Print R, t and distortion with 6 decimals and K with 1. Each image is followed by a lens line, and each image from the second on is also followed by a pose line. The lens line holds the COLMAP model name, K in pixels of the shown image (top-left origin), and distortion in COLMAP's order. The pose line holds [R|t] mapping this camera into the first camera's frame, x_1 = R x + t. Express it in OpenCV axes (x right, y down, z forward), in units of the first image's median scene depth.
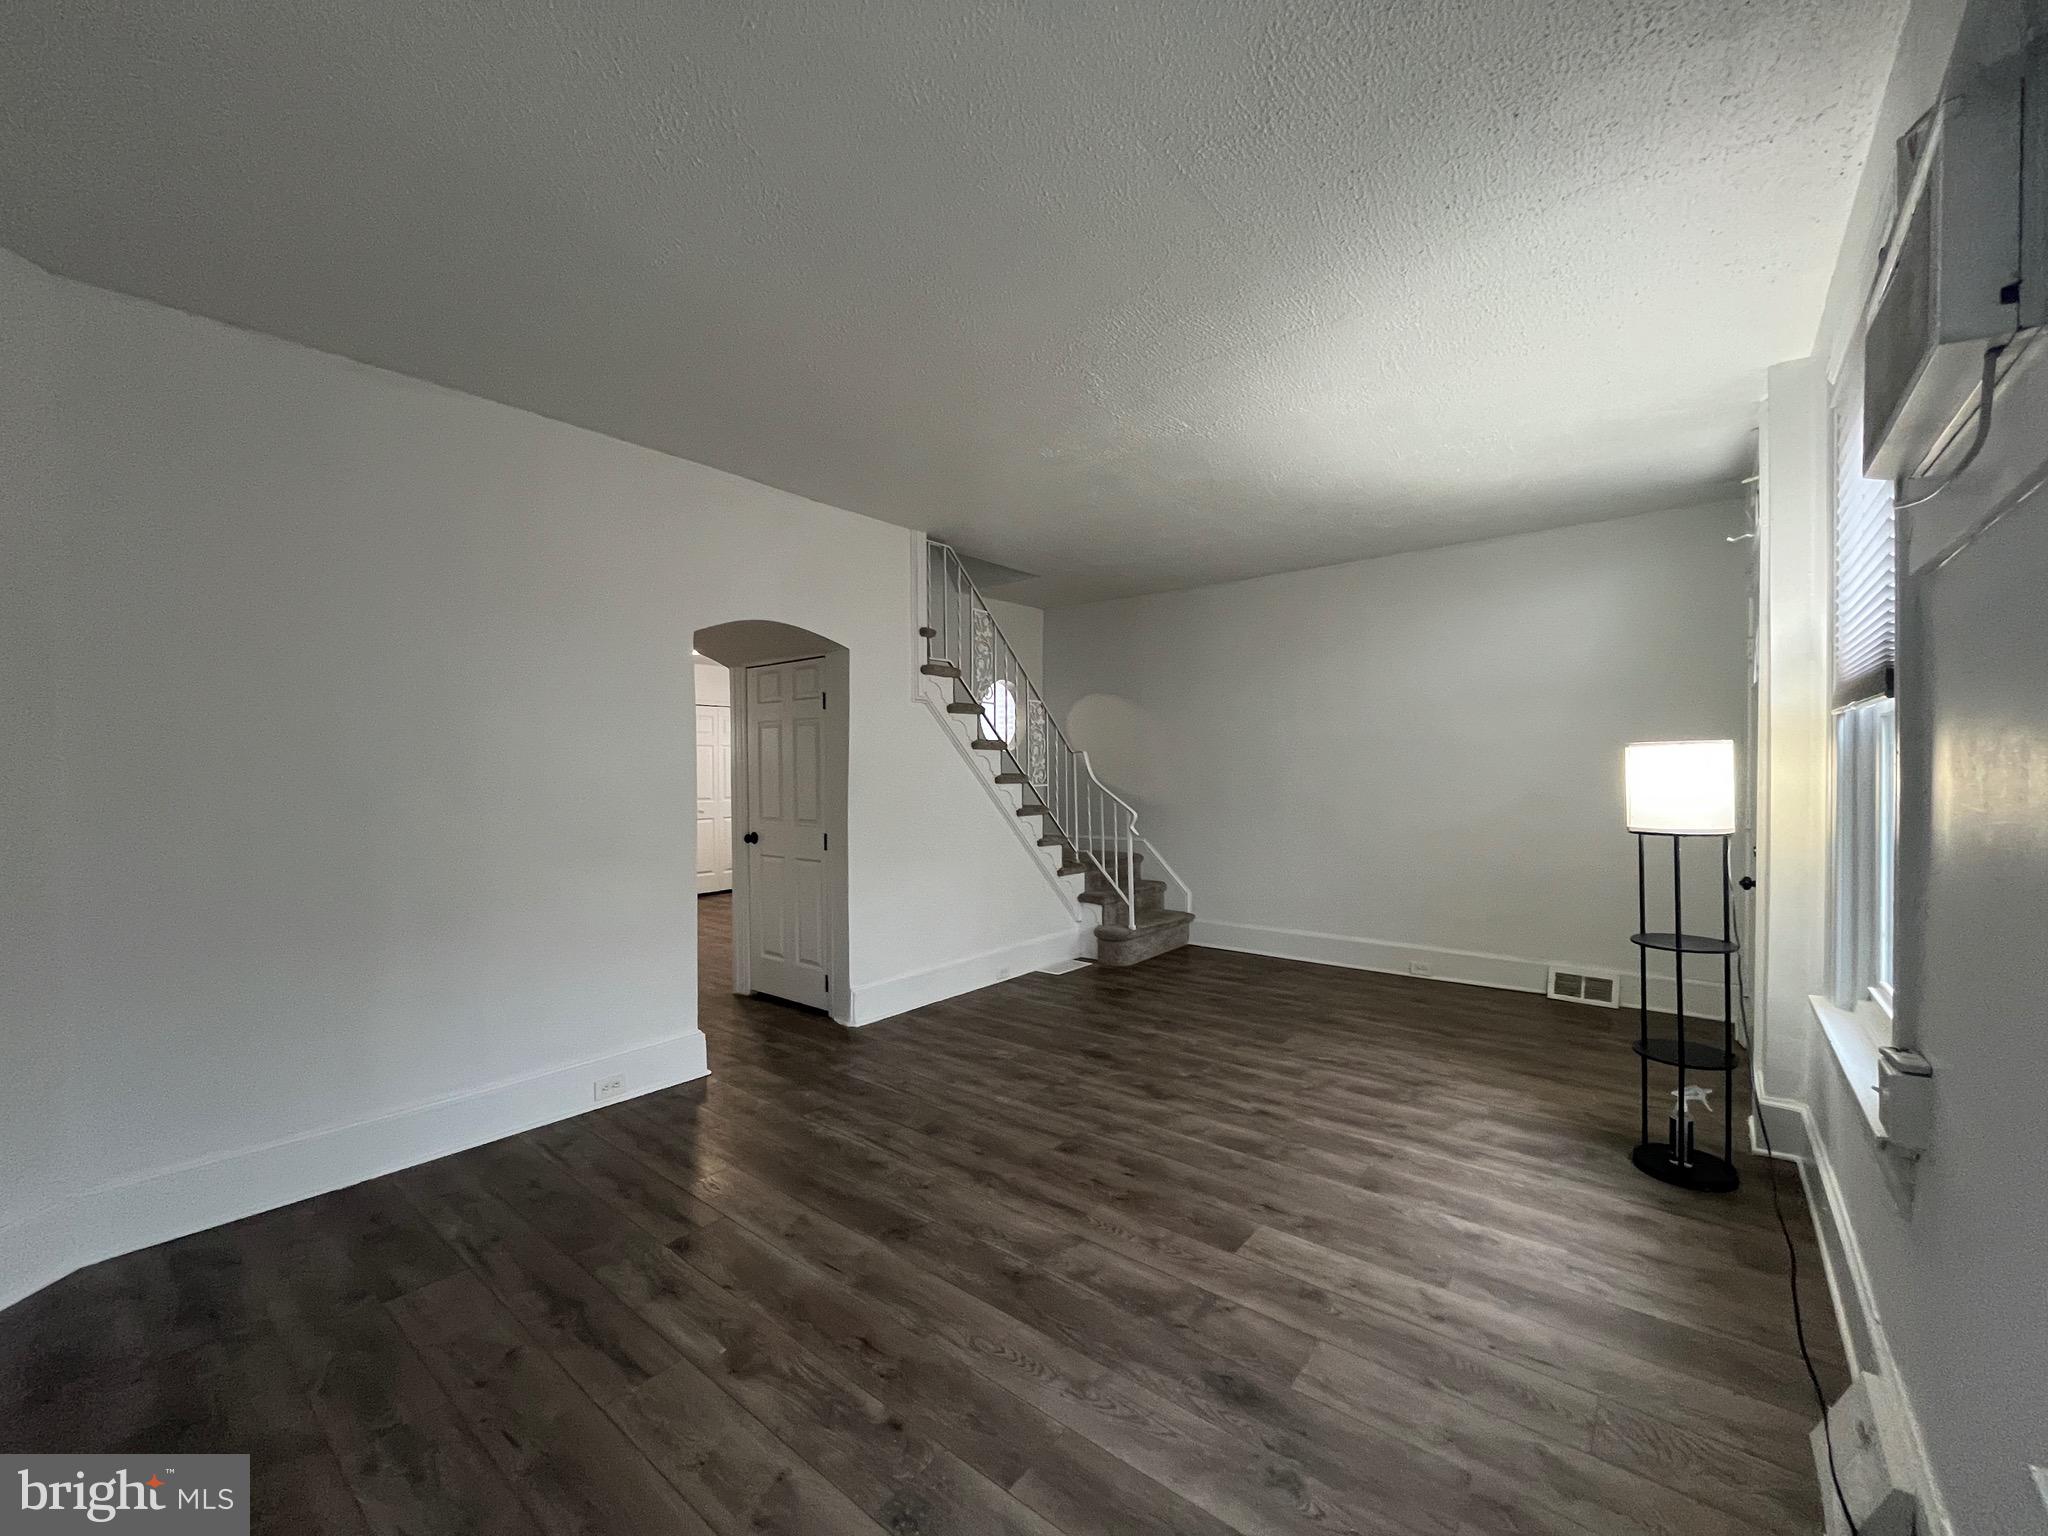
lens RADIAL K [[823.2, 0, 1028.7], [0, 823.2, 774.5], [0, 0, 1]] dist [-0.001274, -0.000833]
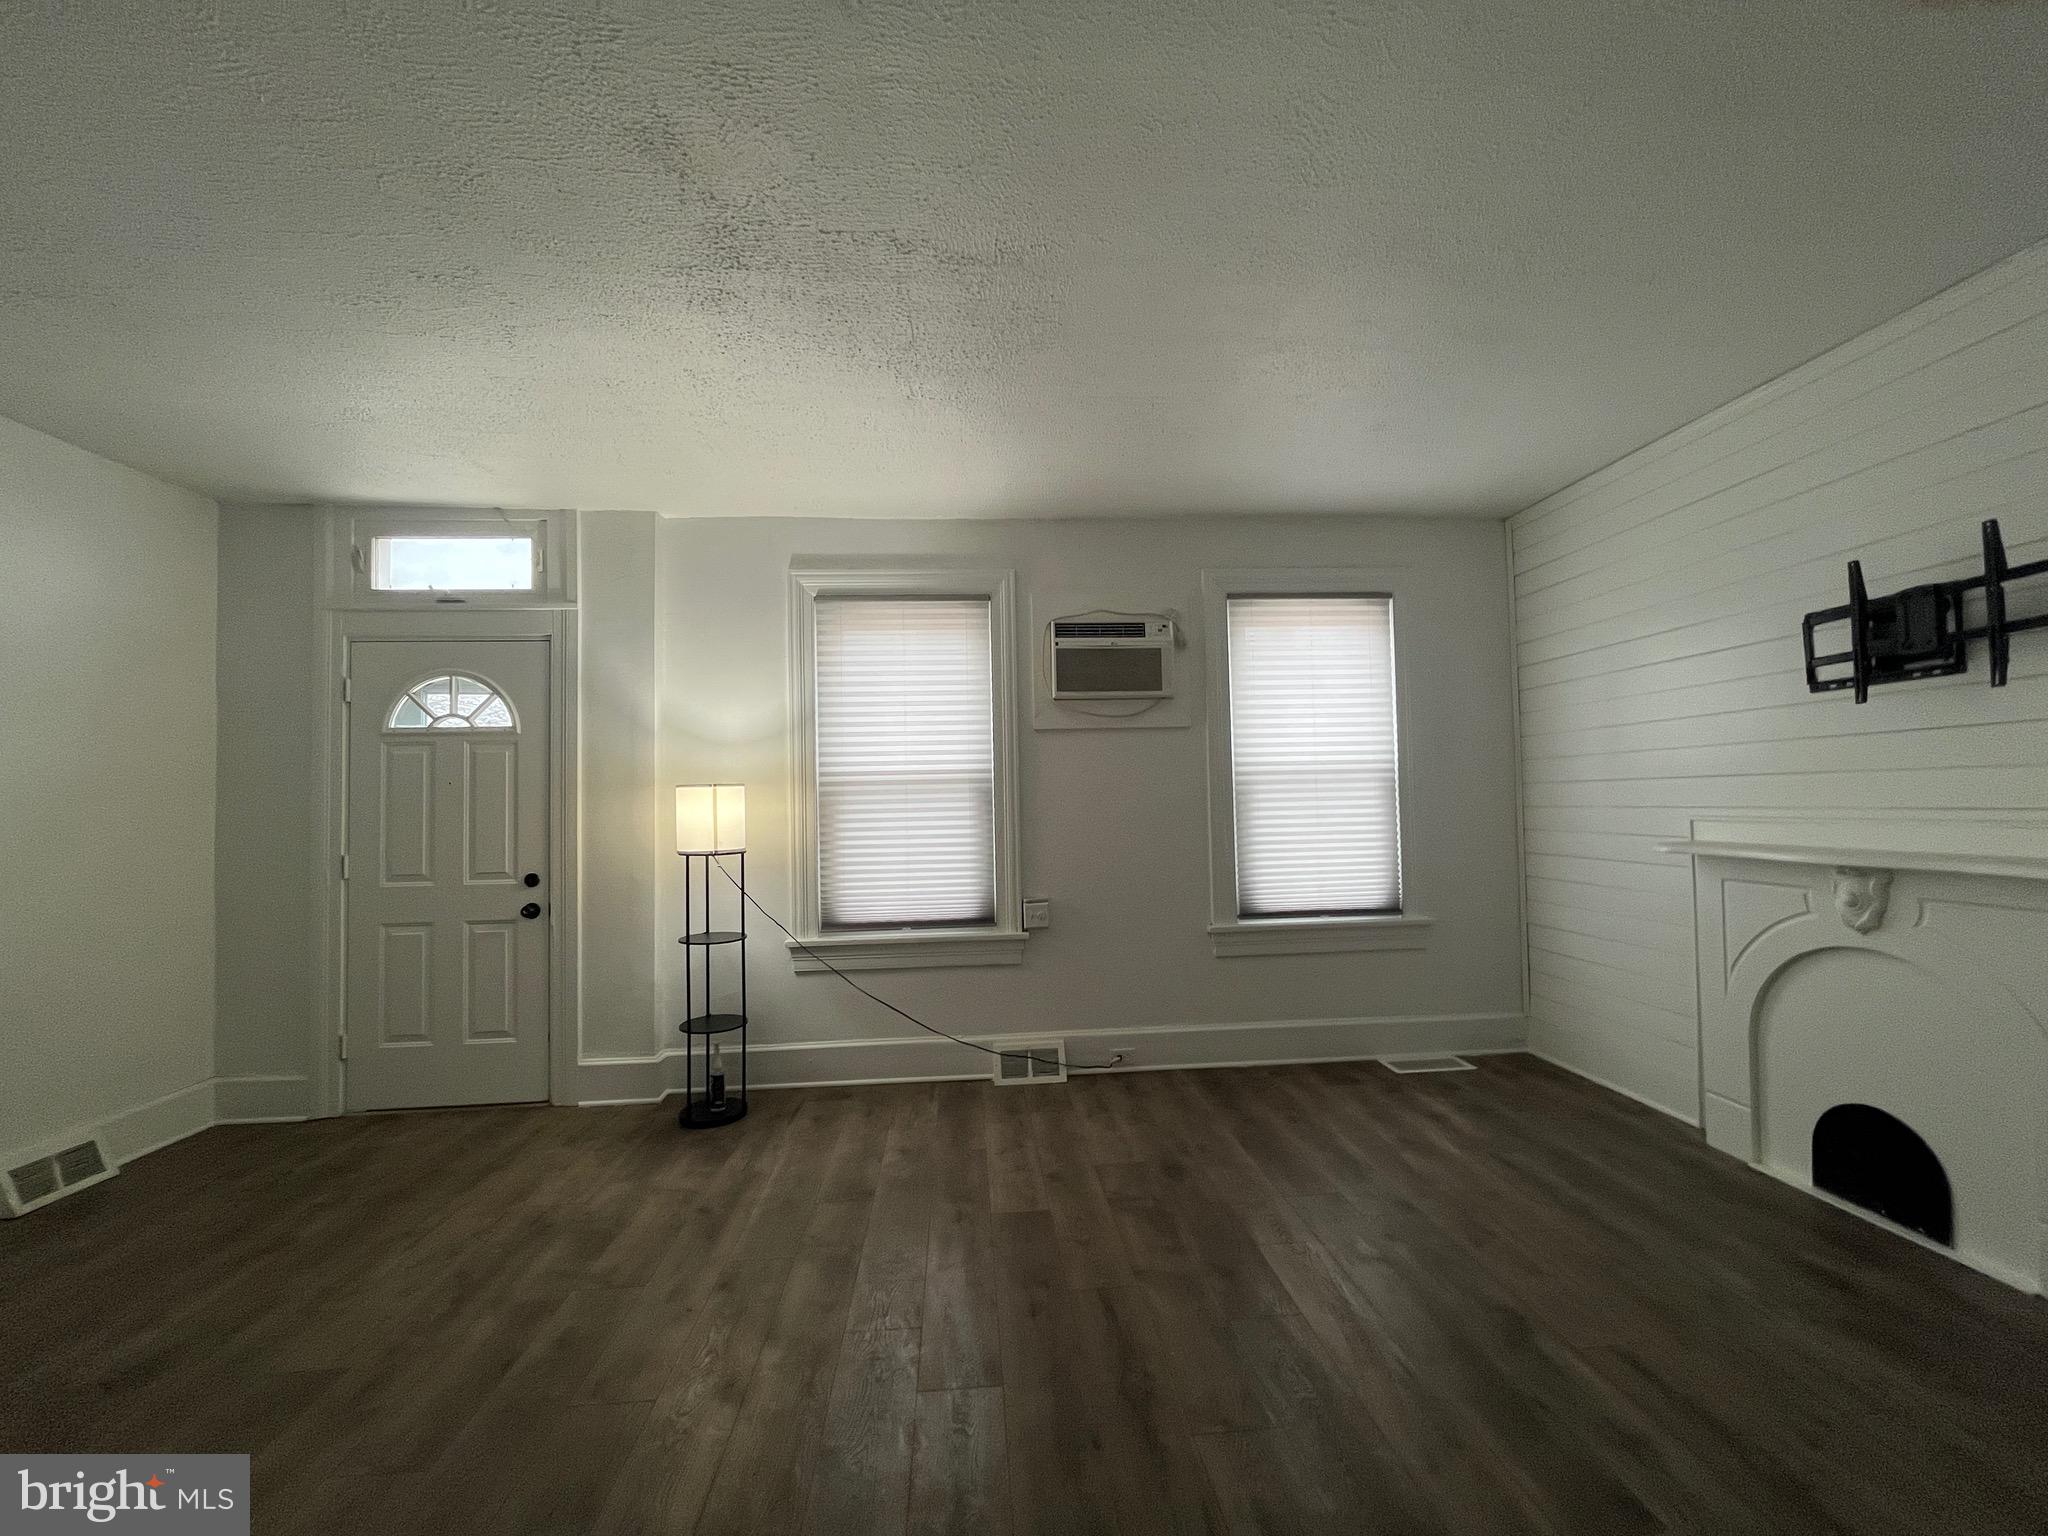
lens RADIAL K [[823.2, 0, 1024.9], [0, 823.2, 774.7], [0, 0, 1]] dist [-0.001274, -0.000833]
pose [[-0.686665, 0.045324, 0.725560, -0.442899], [0.033241, 0.998968, -0.030944, 0.002399], [-0.726214, 0.002870, -0.687463, 1.351348]]
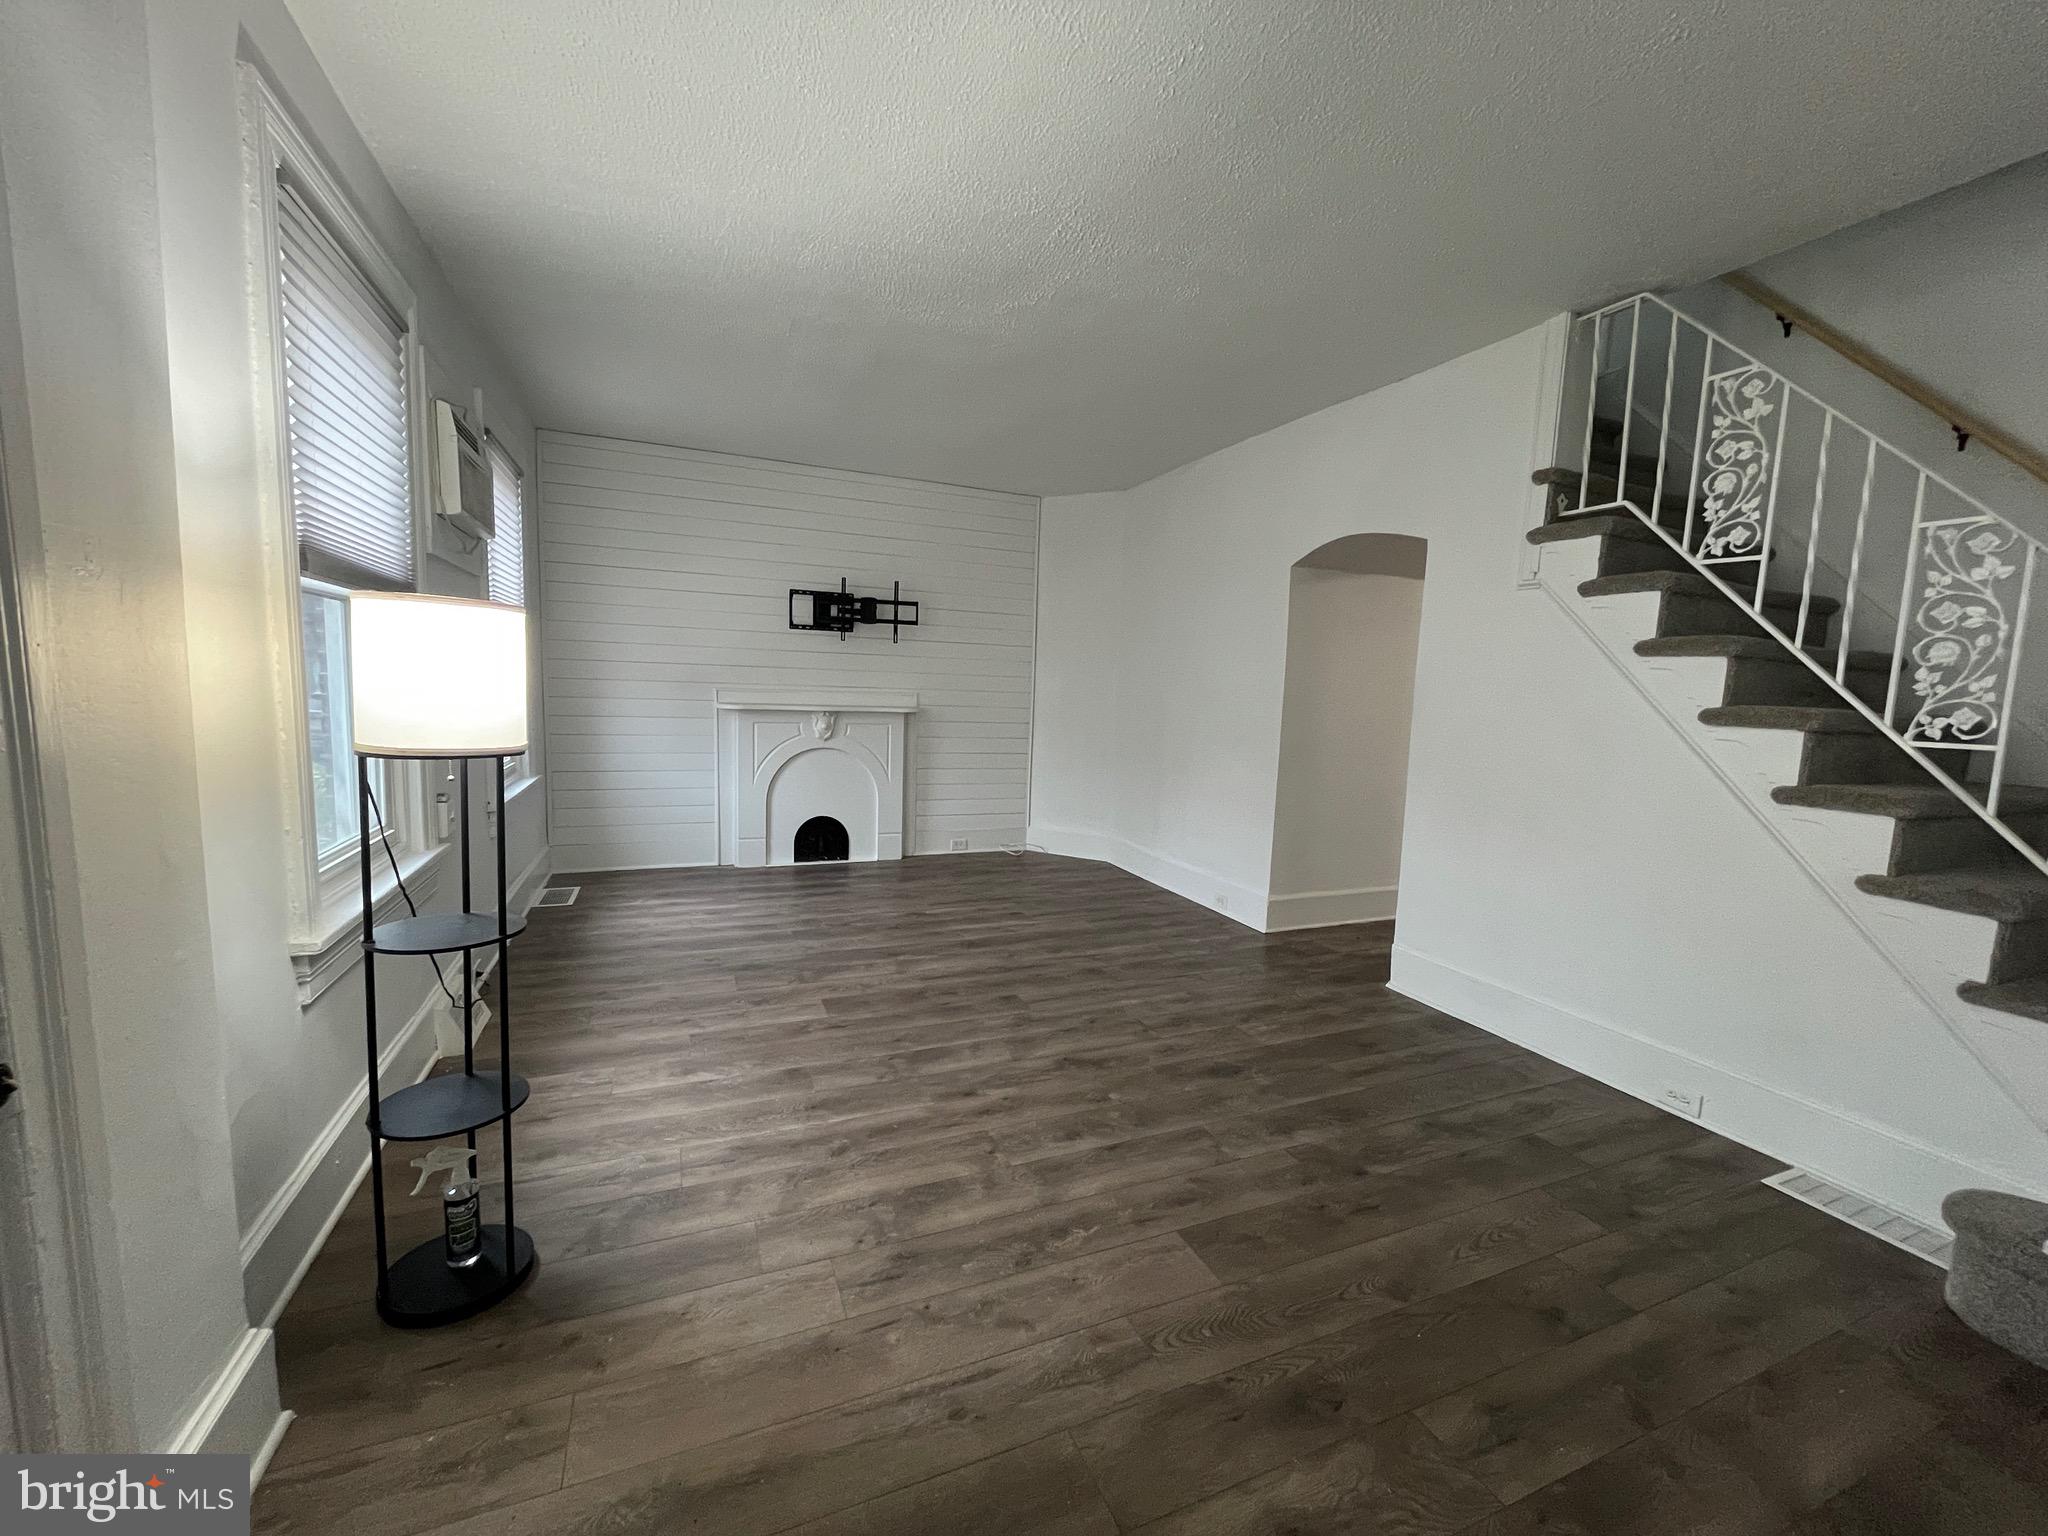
lens RADIAL K [[823.2, 0, 1027.4], [0, 823.2, 773.7], [0, 0, 1]] dist [-0.001274, -0.000833]
pose [[-0.468284, 0.085004, -0.879479, 0.986732], [-0.040391, 0.992262, 0.117412, -0.001083], [0.882654, 0.090505, -0.461227, 1.456039]]
